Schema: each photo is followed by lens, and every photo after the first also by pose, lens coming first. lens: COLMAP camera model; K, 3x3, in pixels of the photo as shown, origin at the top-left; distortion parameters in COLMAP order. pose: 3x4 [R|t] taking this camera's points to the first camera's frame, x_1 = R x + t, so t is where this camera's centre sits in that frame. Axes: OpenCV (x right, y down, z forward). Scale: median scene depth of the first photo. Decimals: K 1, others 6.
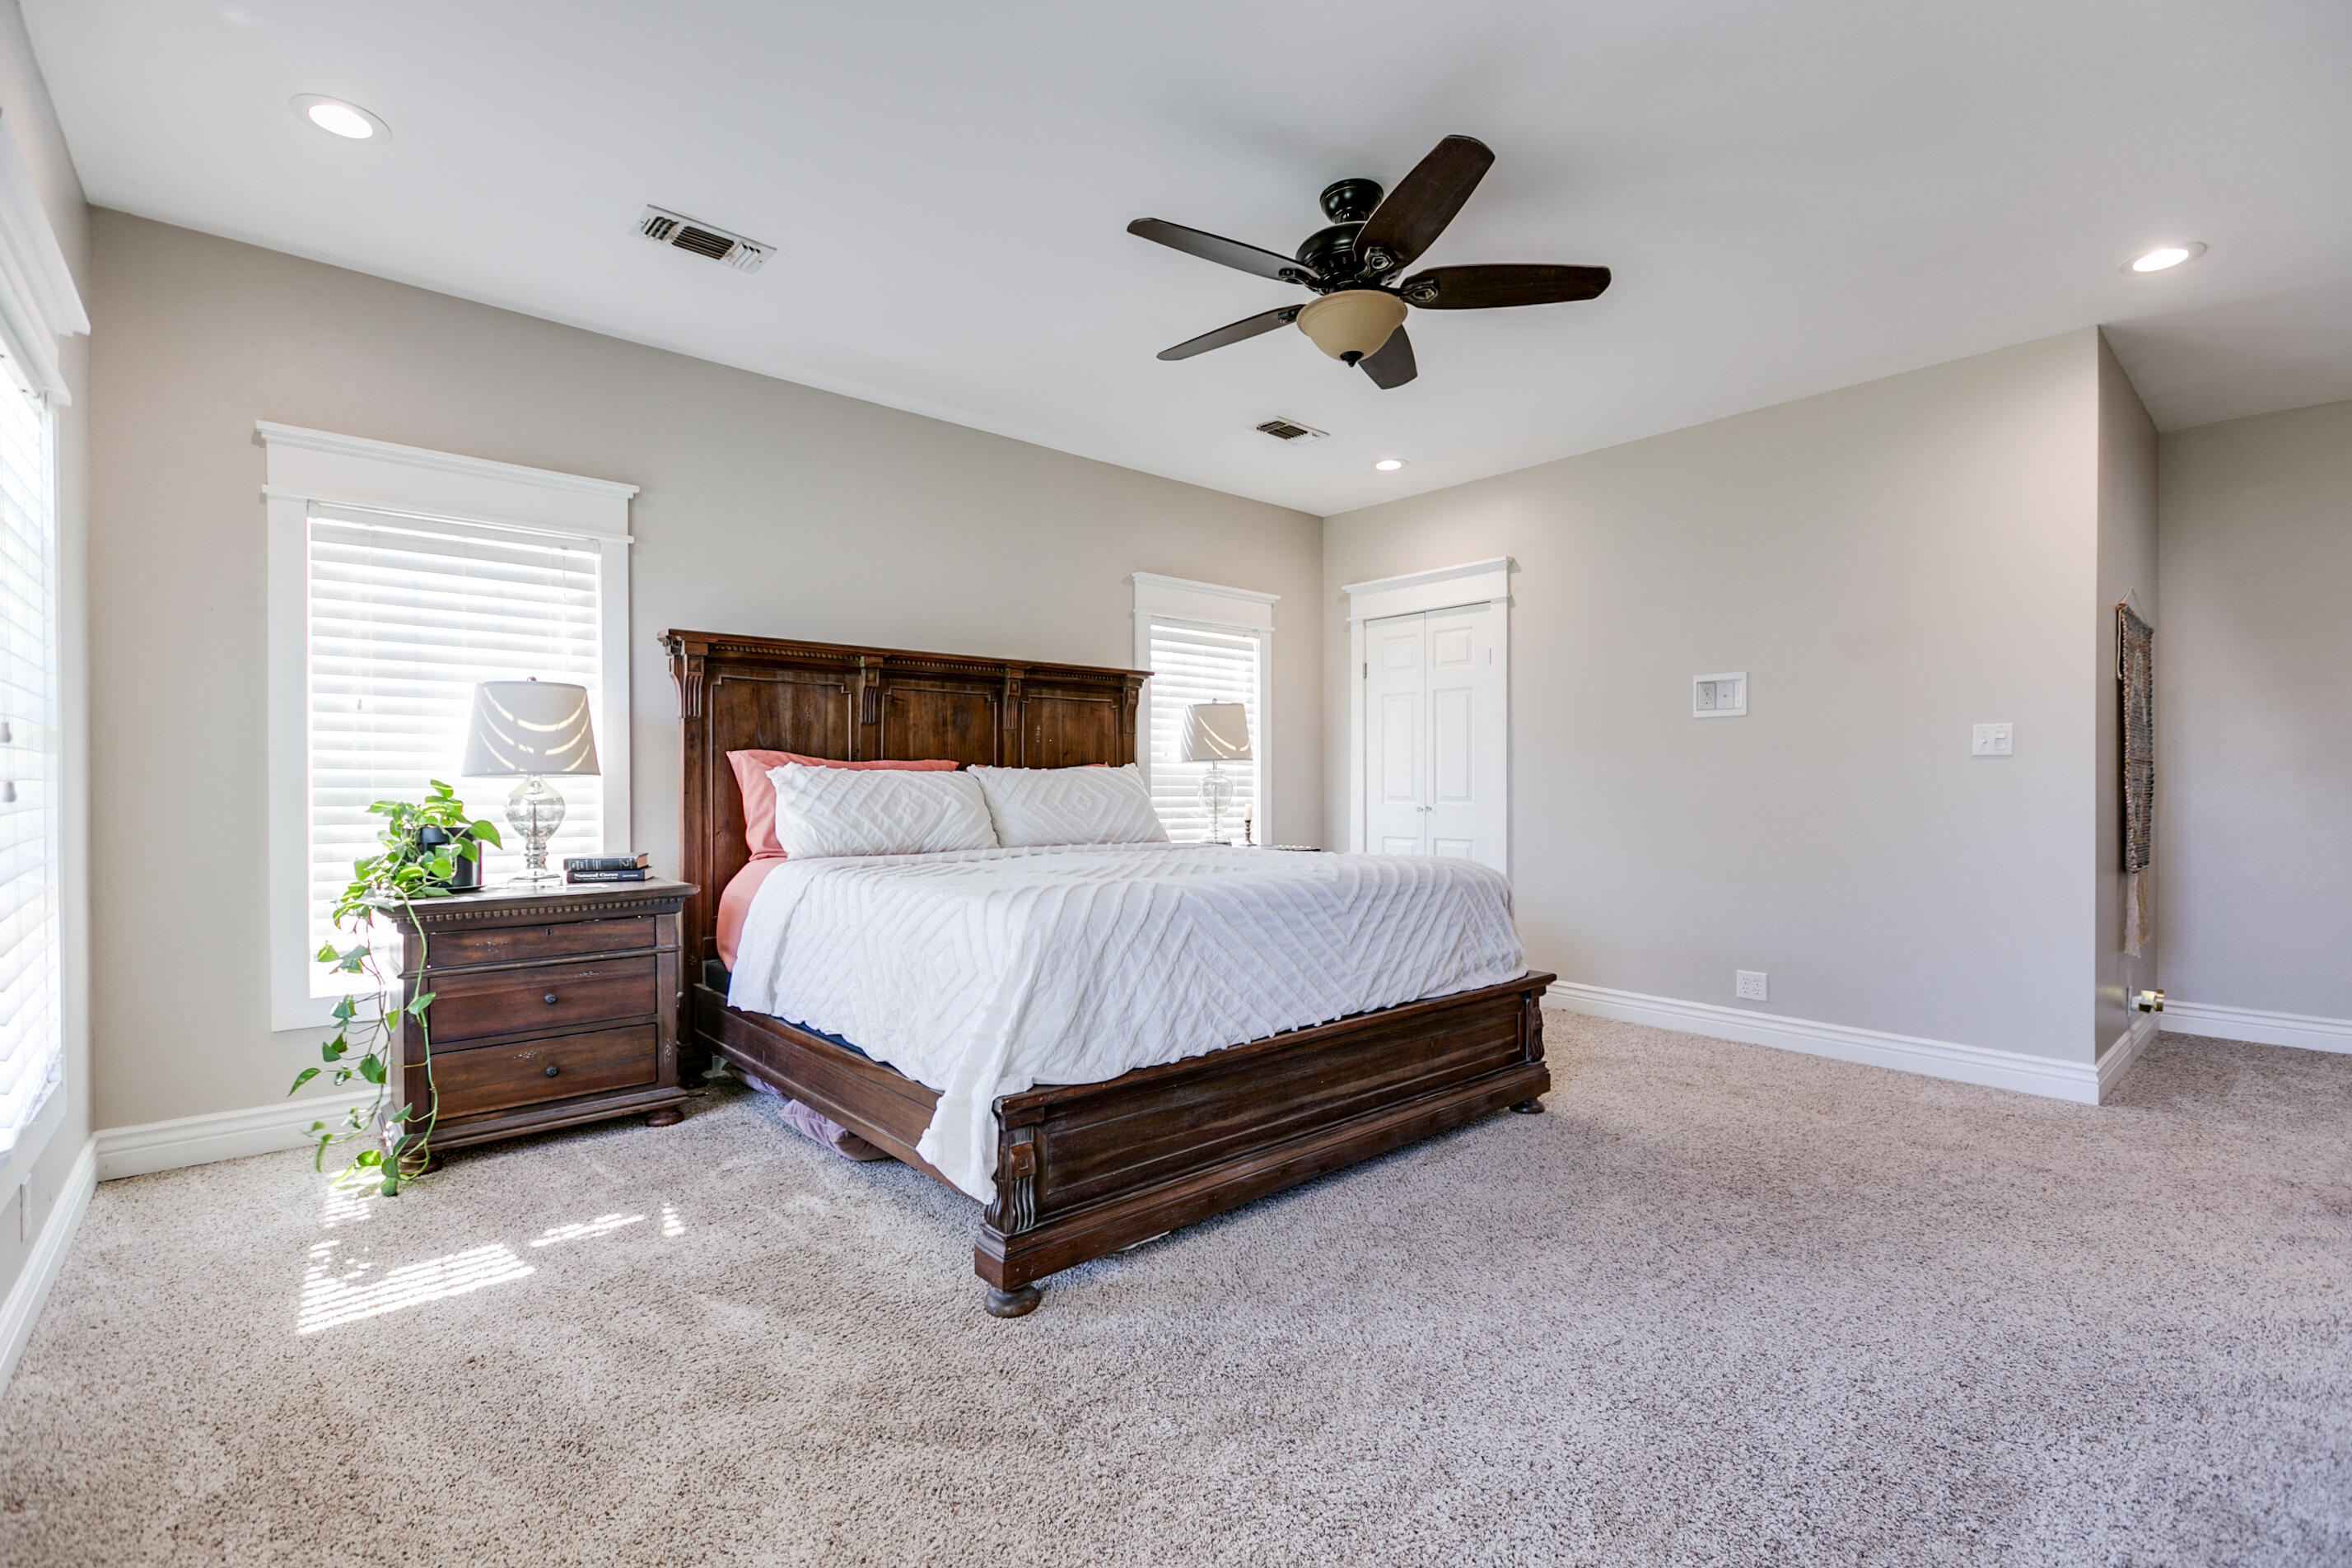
lens RADIAL K [[1056.9, 0, 1176.0], [0, 1056.9, 784.0], [0, 0, 1]] dist [0.000356, 0.000036]
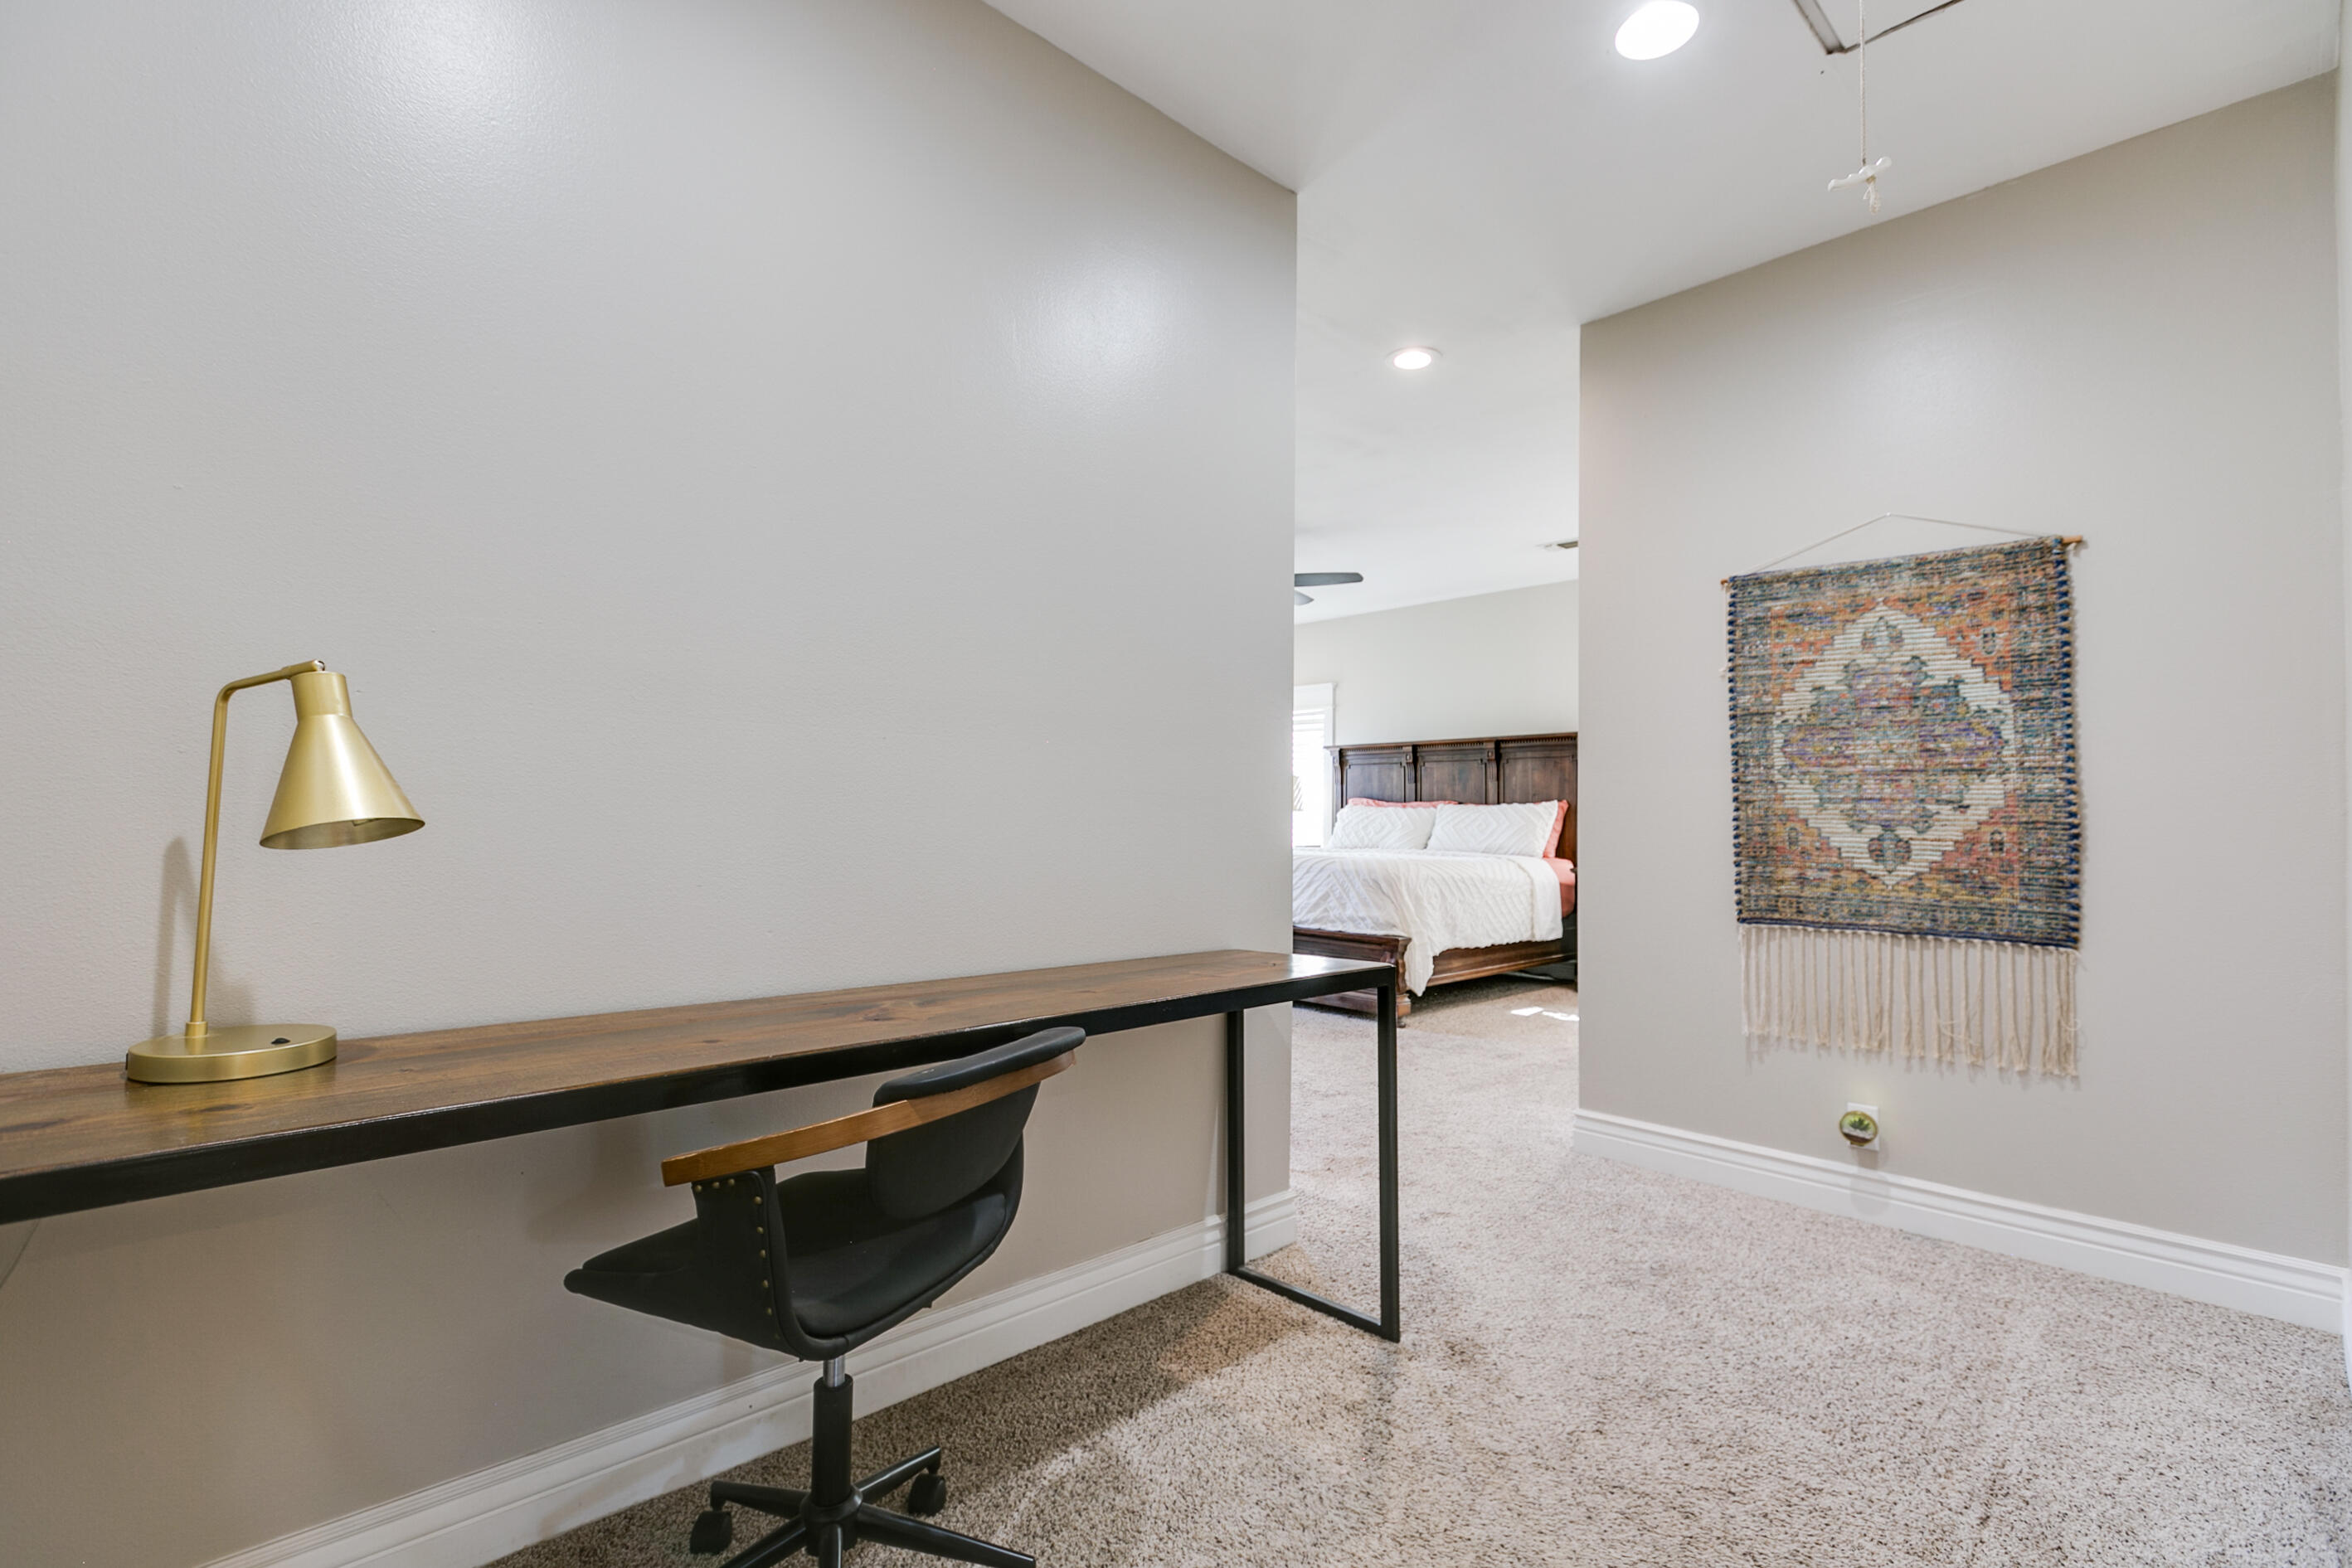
lens RADIAL K [[1080.7, 0, 1176.0], [0, 1080.7, 784.0], [0, 0, 1]] dist [0.003336, 0.000319]
pose [[0.043207, -0.033609, -0.998501, 1.694287], [-0.007154, 0.999398, -0.033949, 0.013145], [0.999041, 0.008610, 0.042941, 0.552079]]
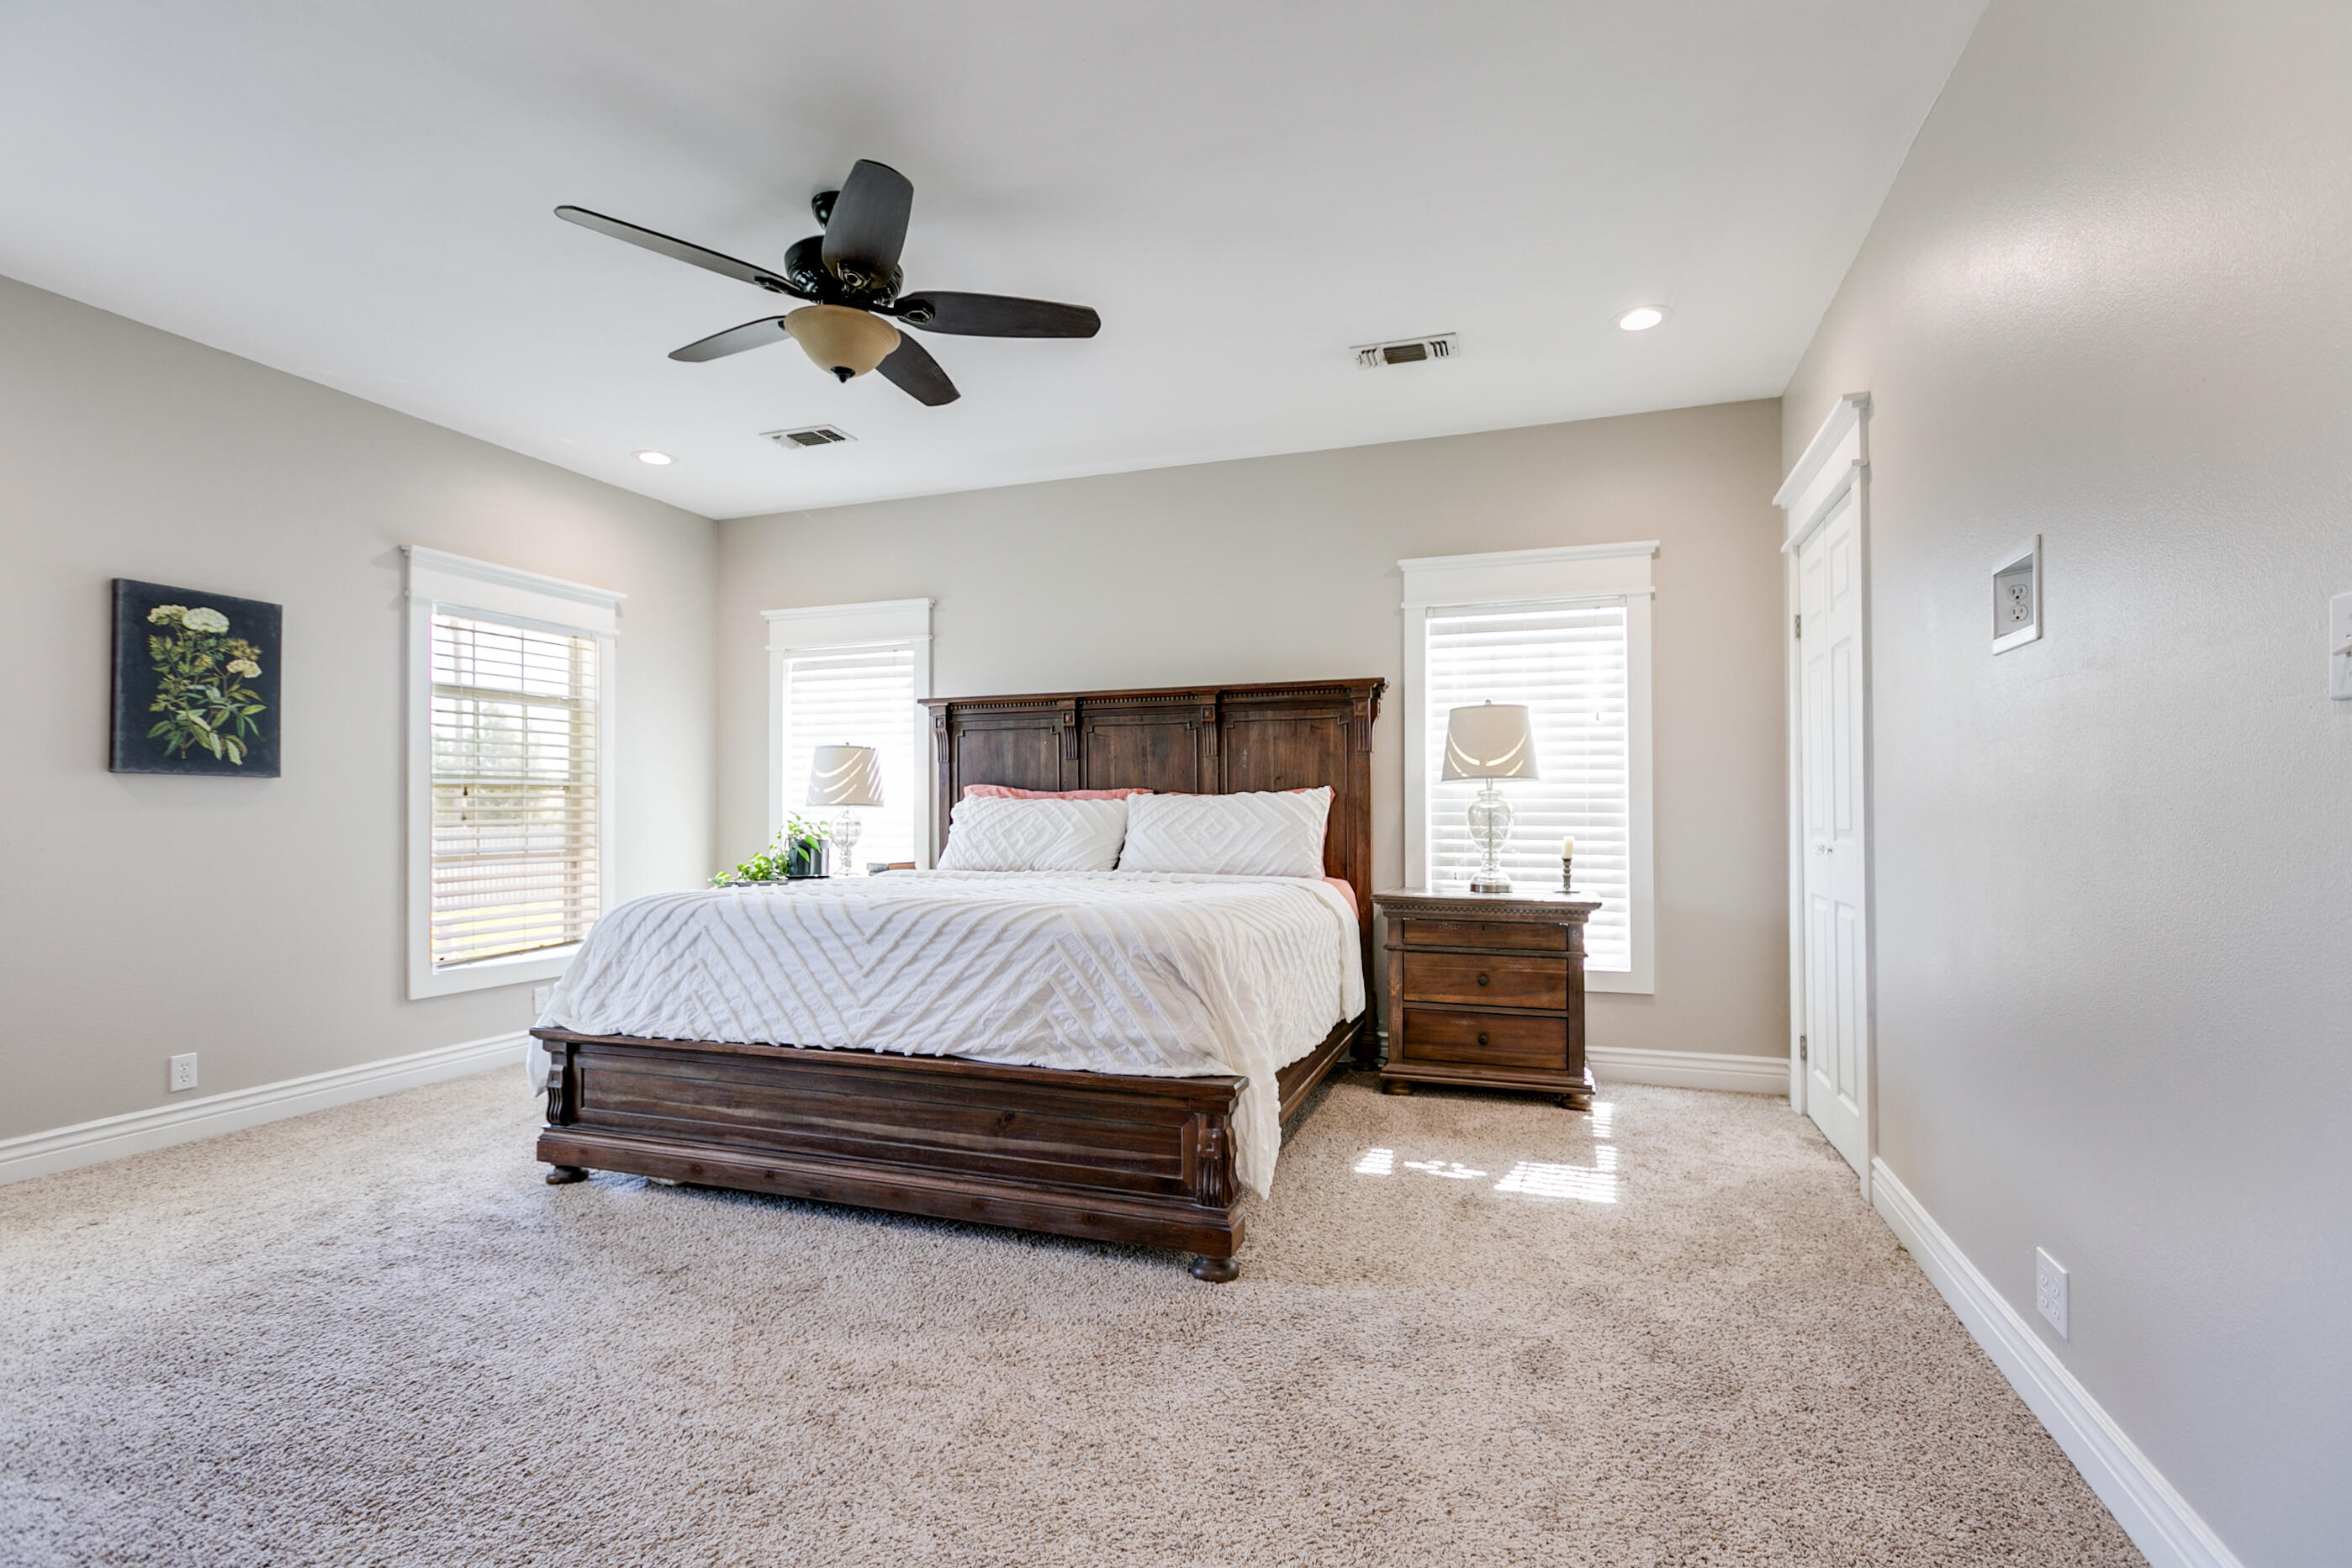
lens RADIAL K [[1092.0, 0, 1172.8], [0, 1092.0, 798.8], [0, 0, 1]] dist [-0.034393, 0.000004]
pose [[0.491311, -0.015628, -0.870844, 0.853097], [0.004235, 0.999870, -0.015554, 0.004925], [0.870974, 0.003953, 0.491313, 0.557369]]
